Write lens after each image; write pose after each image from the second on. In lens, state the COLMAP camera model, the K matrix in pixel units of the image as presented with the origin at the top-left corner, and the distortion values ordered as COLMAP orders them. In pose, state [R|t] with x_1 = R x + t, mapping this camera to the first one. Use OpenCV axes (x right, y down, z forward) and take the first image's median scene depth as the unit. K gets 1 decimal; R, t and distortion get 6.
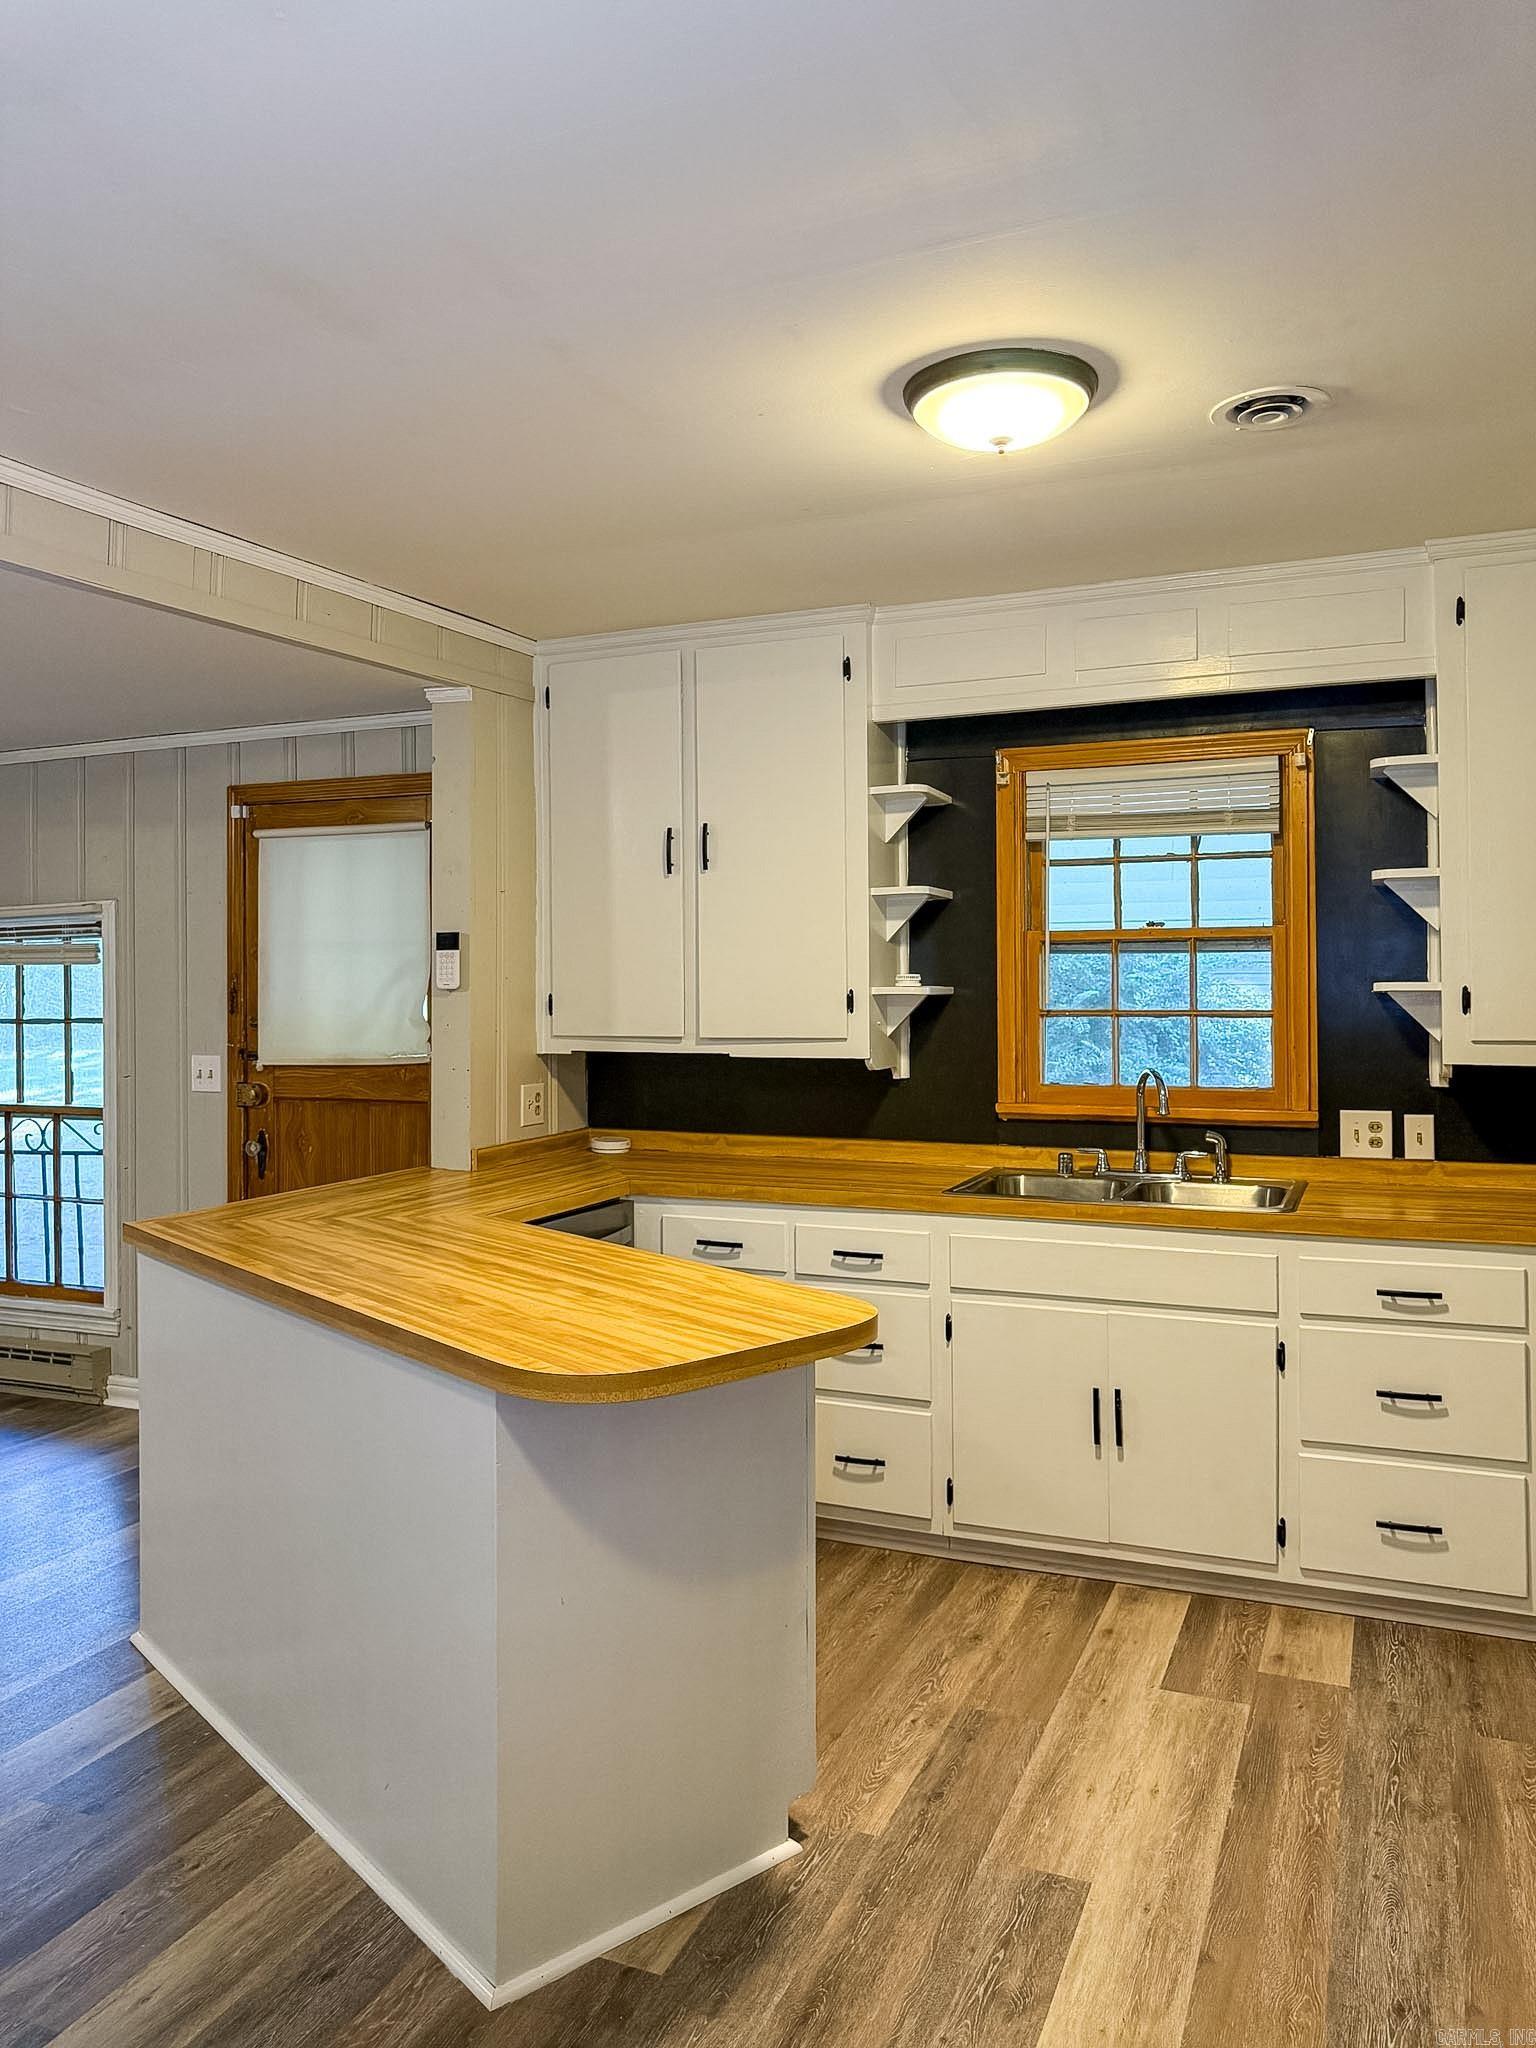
lens RADIAL K [[1496.5, 0, 763.6], [0, 1496.5, 974.0], [0, 0, 1]] dist [-0.010322, 0.004920]
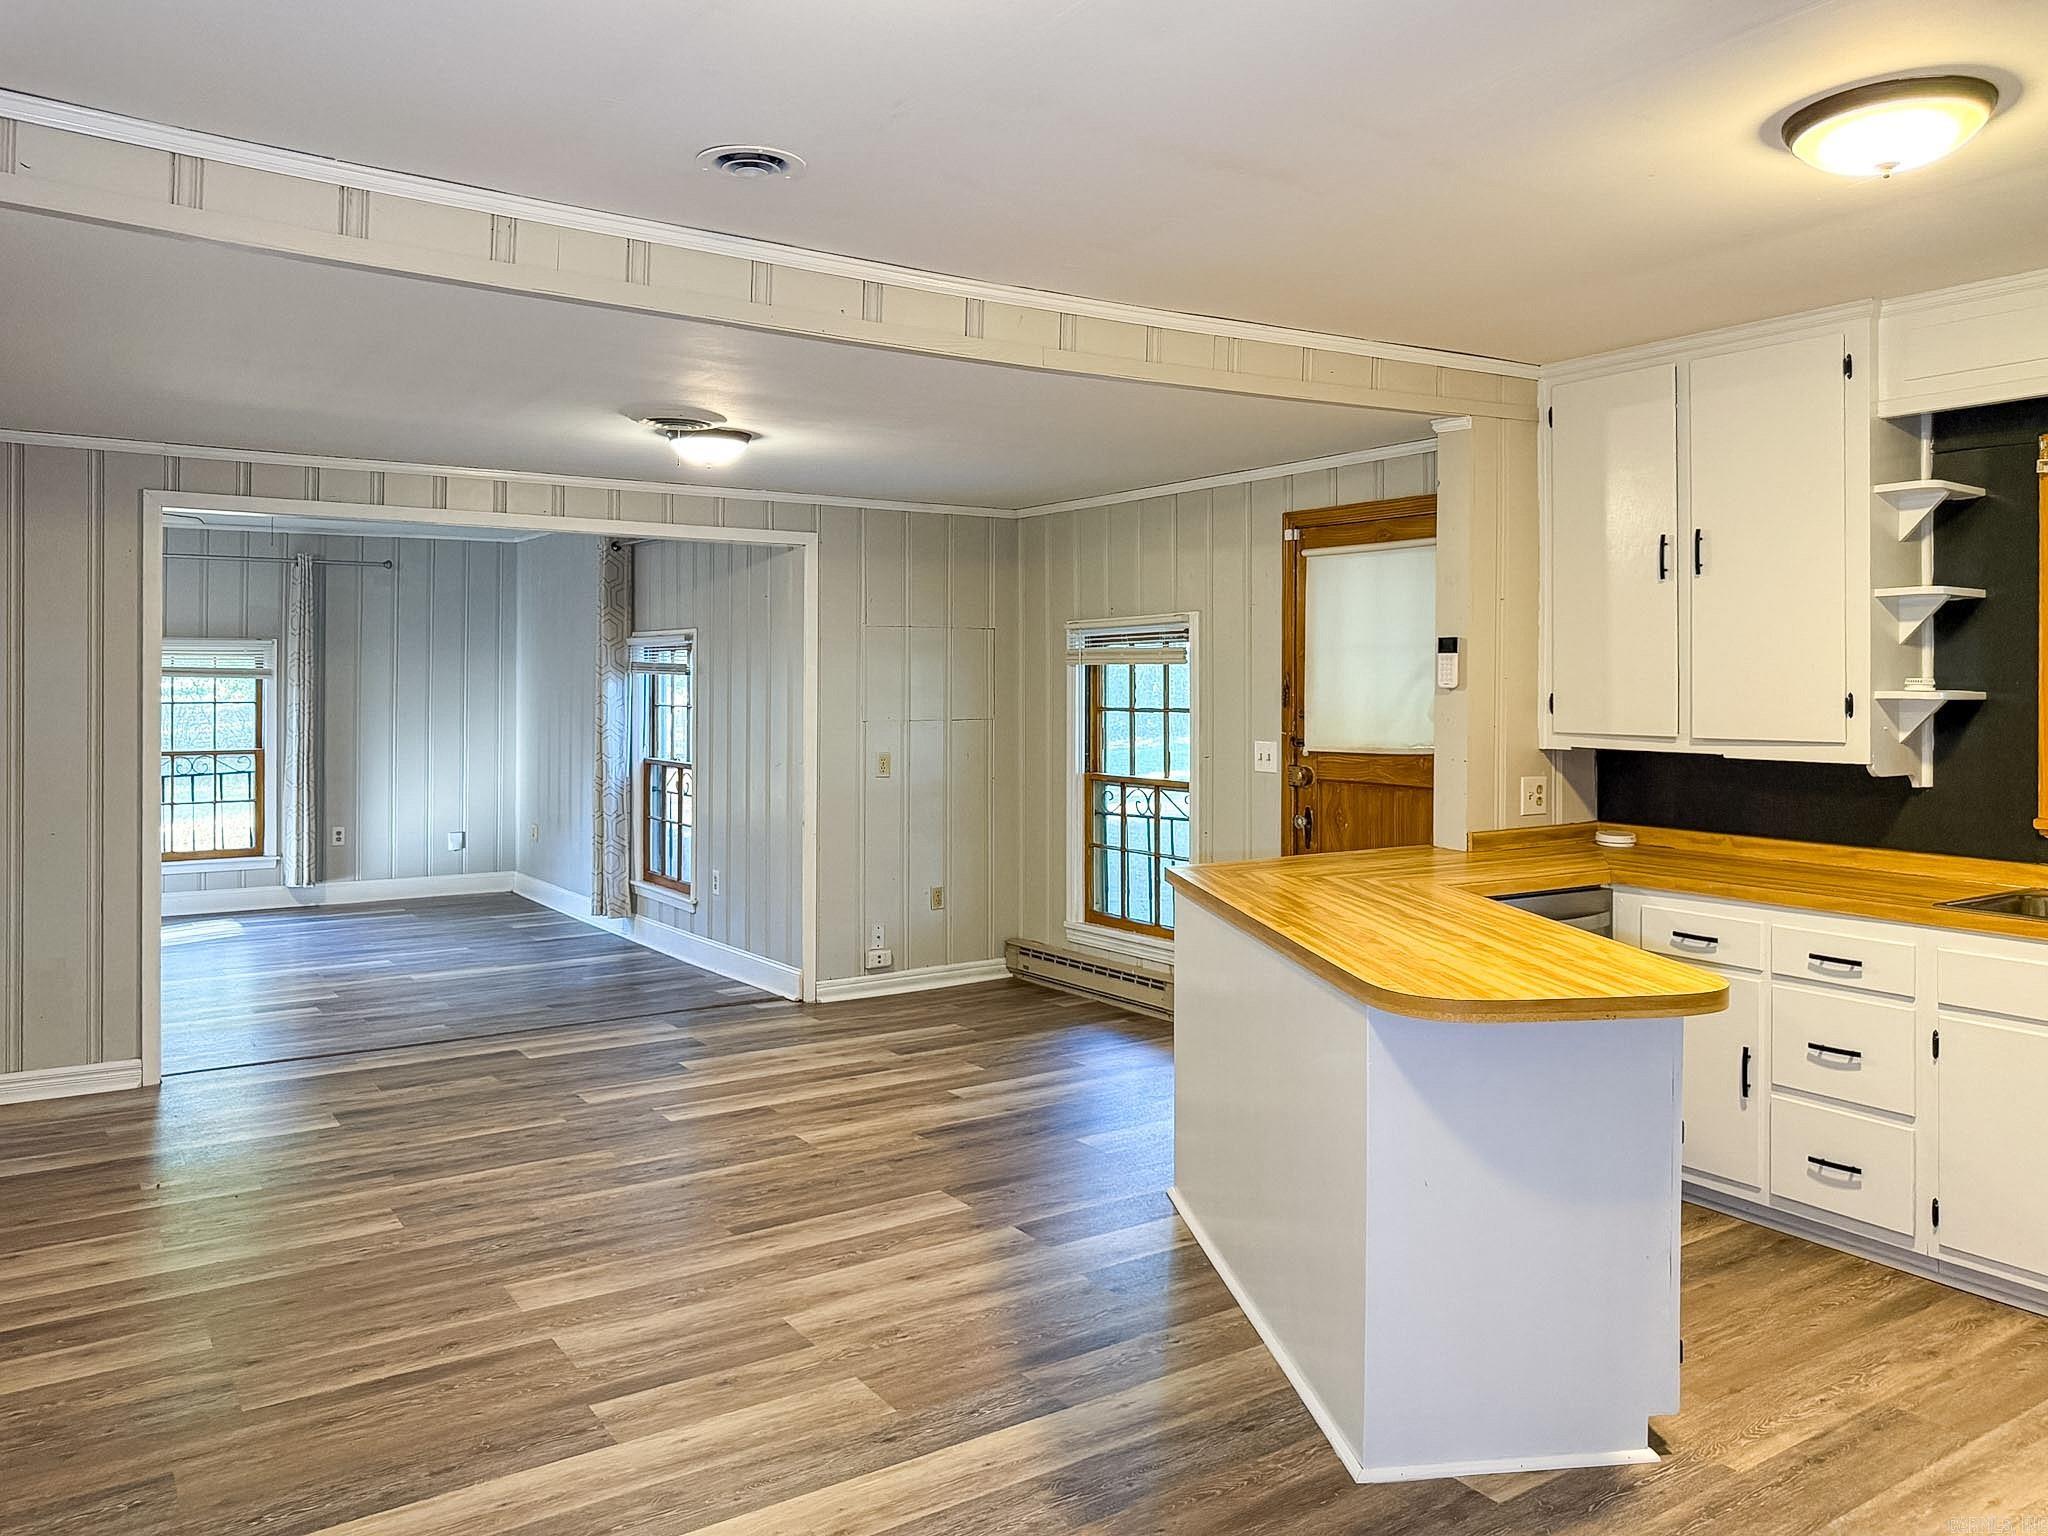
lens RADIAL K [[1496.5, 0, 1018.0], [0, 1496.5, 686.4], [0, 0, 1]] dist [-0.010322, 0.004920]
pose [[0.835938, 0.010510, -0.548723, 0.133317], [-0.003922, 0.999905, 0.013178, -0.004747], [0.548809, -0.008864, 0.835901, -0.114018]]
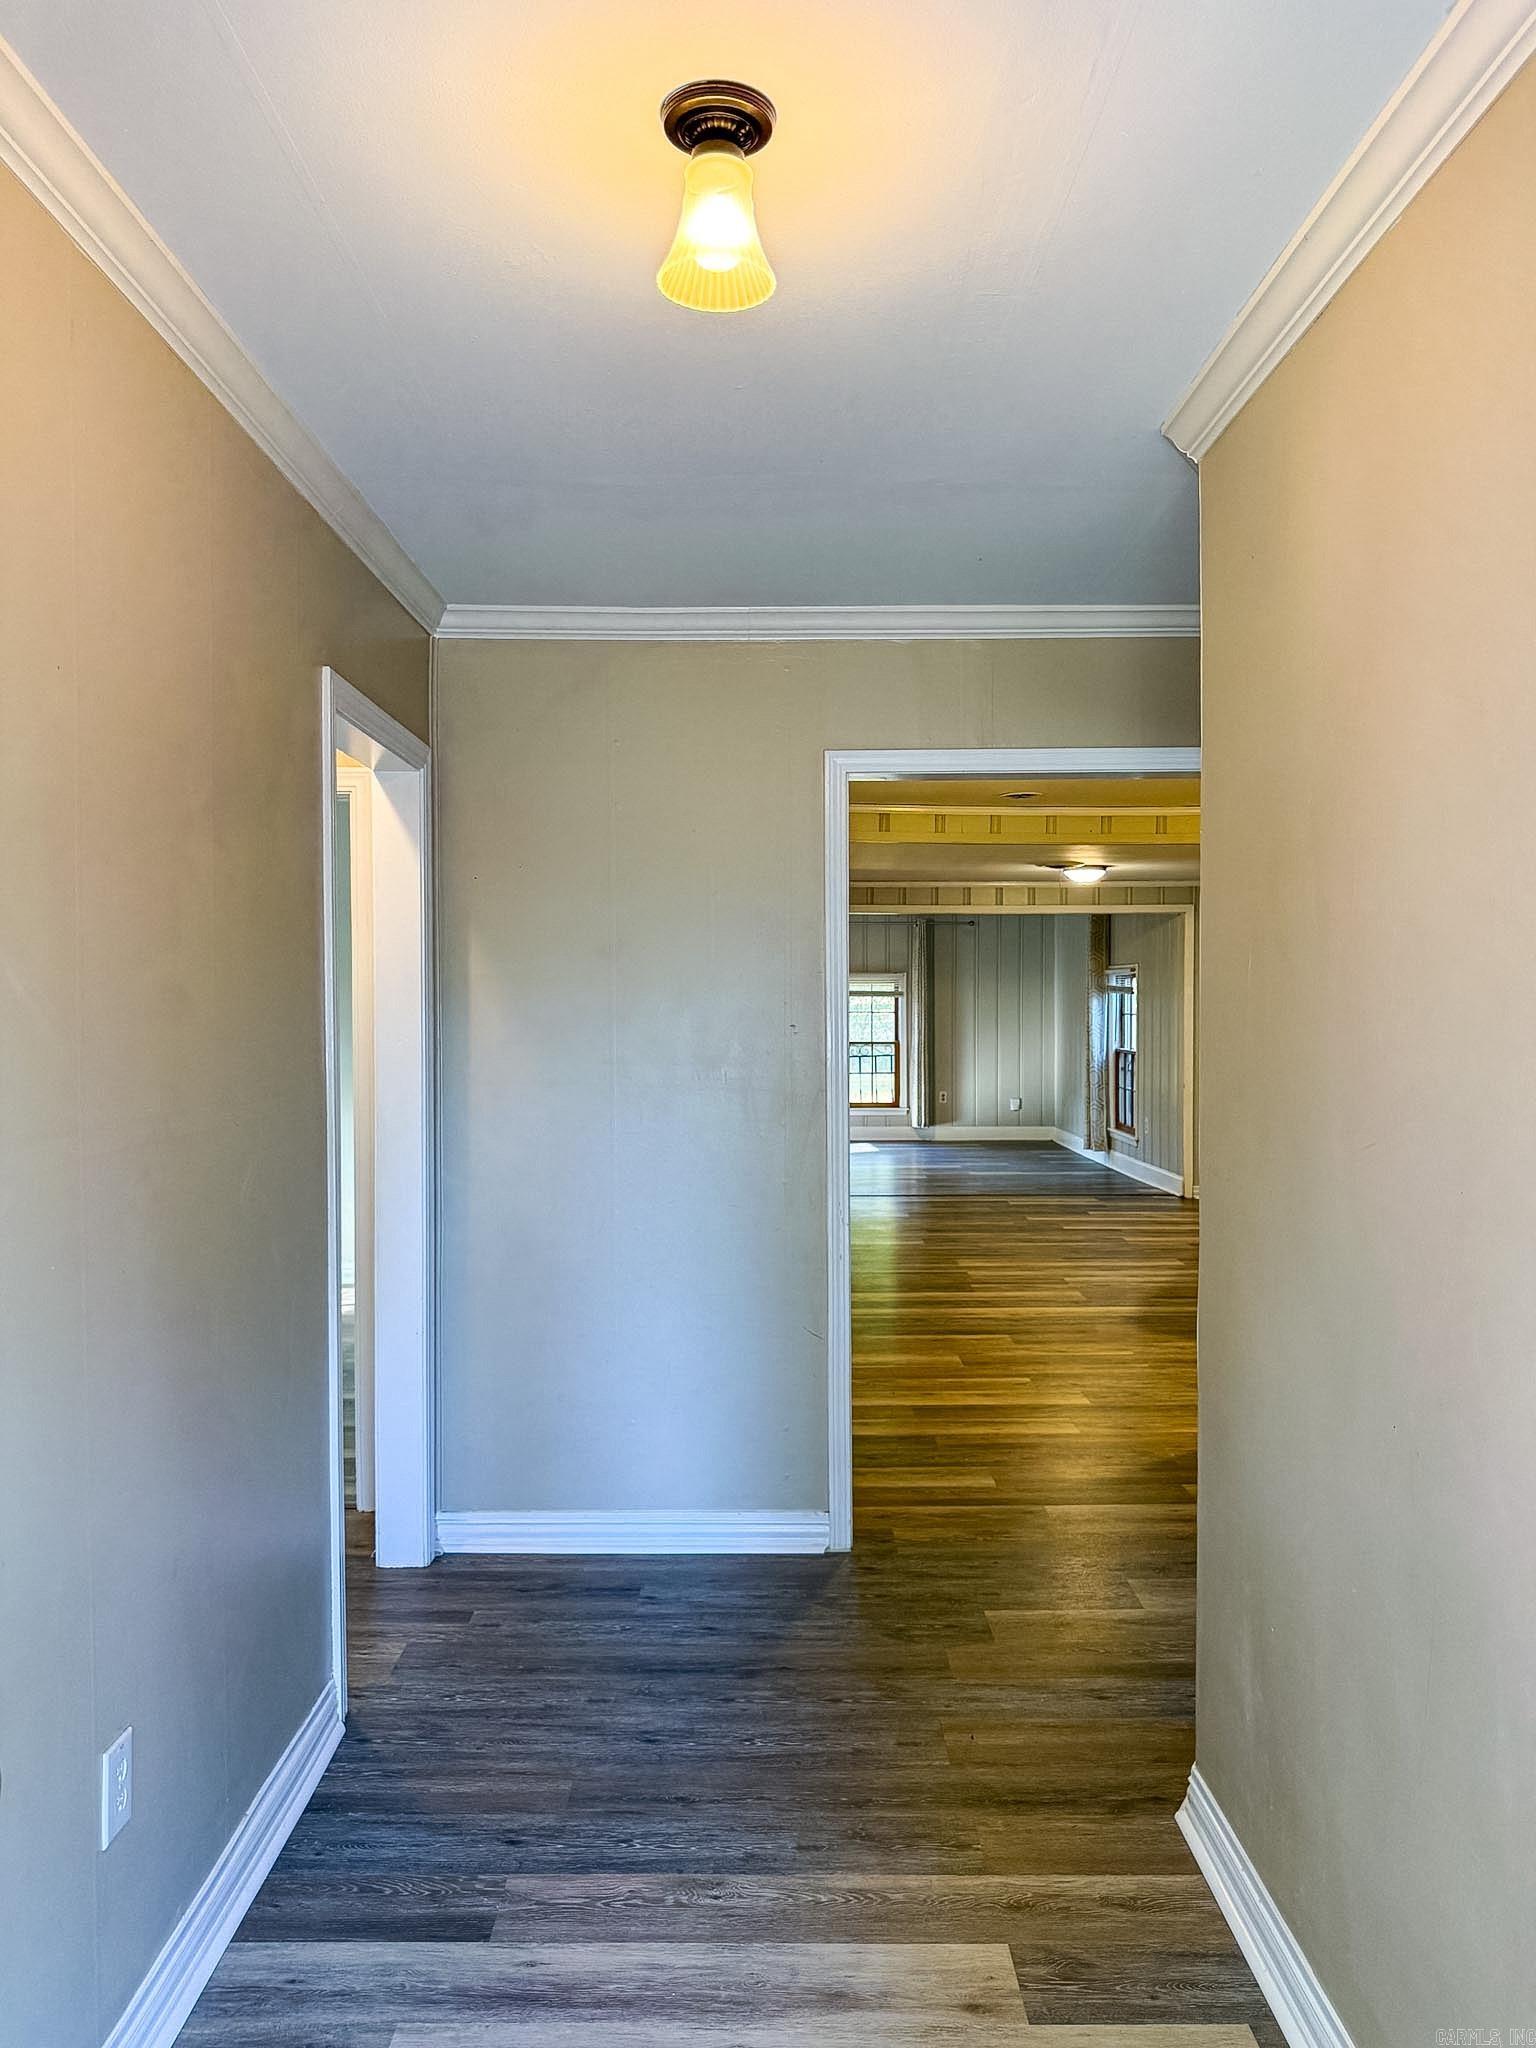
lens RADIAL K [[1496.5, 0, 763.6], [0, 1496.5, 974.0], [0, 0, 1]] dist [-0.010322, 0.004920]
pose [[0.396664, -0.006187, -0.917943, 1.078804], [0.011651, 0.999931, -0.001705, -0.034440], [0.917890, -0.010019, 0.396709, -0.562978]]
